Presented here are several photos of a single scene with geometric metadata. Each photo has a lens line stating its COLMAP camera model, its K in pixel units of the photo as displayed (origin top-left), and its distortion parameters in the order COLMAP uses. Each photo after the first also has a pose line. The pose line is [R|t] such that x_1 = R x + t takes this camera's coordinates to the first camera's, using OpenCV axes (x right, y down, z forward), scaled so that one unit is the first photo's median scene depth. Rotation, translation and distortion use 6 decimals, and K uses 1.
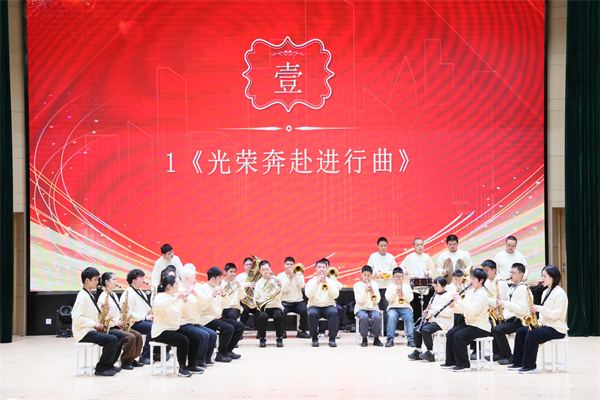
lens RADIAL K [[1328.7, 0, 296.6], [0, 1328.7, 206.3], [0, 0, 1]] dist [0.416671, 0.000000]
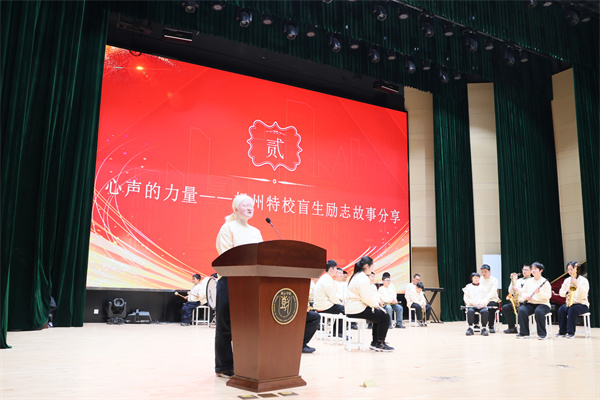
lens RADIAL K [[526.4, 0, 295.5], [0, 526.4, 200.2], [0, 0, 1]] dist [-0.103536, 0.047304]
pose [[0.889643, 0.102666, 0.444966, -0.241187], [-0.027898, 0.984799, -0.171441, 0.060506], [-0.455804, 0.140108, 0.878984, 0.485377]]
